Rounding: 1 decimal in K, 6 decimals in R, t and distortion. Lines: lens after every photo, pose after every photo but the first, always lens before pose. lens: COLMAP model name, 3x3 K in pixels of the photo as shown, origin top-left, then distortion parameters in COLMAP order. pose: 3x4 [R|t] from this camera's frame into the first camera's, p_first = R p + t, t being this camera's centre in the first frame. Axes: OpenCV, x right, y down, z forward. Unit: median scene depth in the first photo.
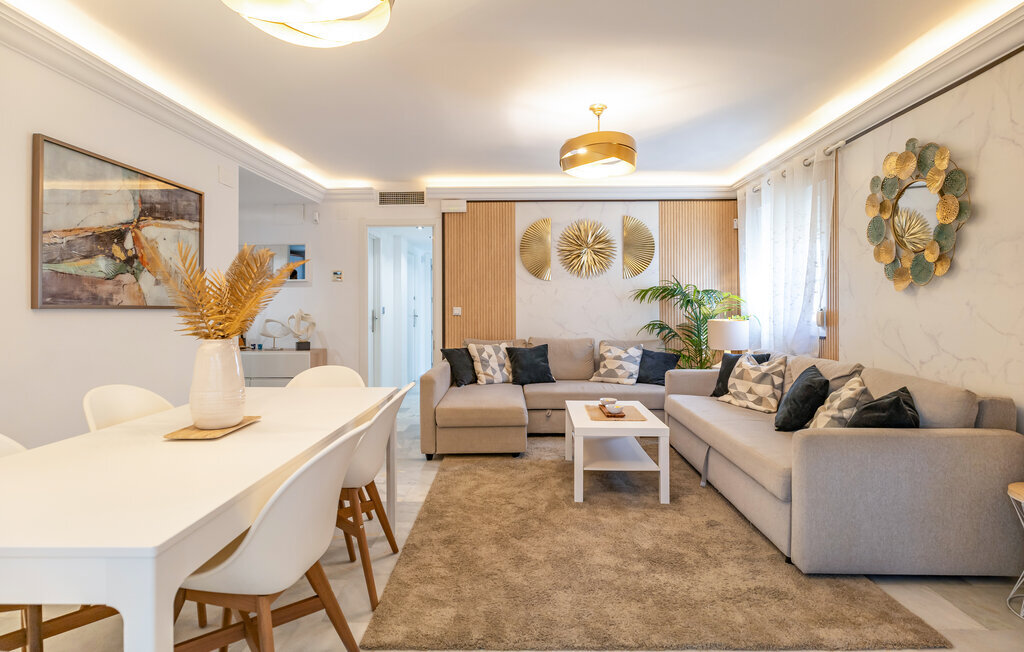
lens RADIAL K [[533.8, 0, 511.5], [0, 533.8, 320.5], [0, 0, 1]] dist [-0.002093, 0.000544]
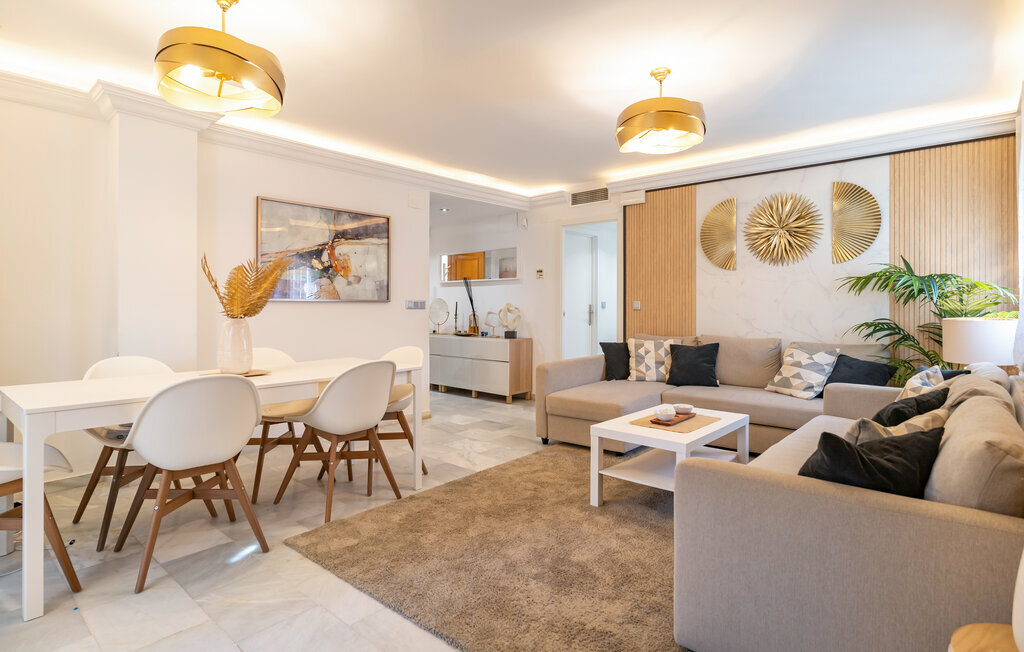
lens RADIAL K [[533.8, 0, 511.5], [0, 533.8, 320.5], [0, 0, 1]] dist [-0.002093, 0.000544]
pose [[0.757950, 0.020278, -0.651997, 0.490177], [-0.016924, 0.999792, 0.011421, 0.004167], [0.652093, 0.002378, 0.758136, 0.151115]]
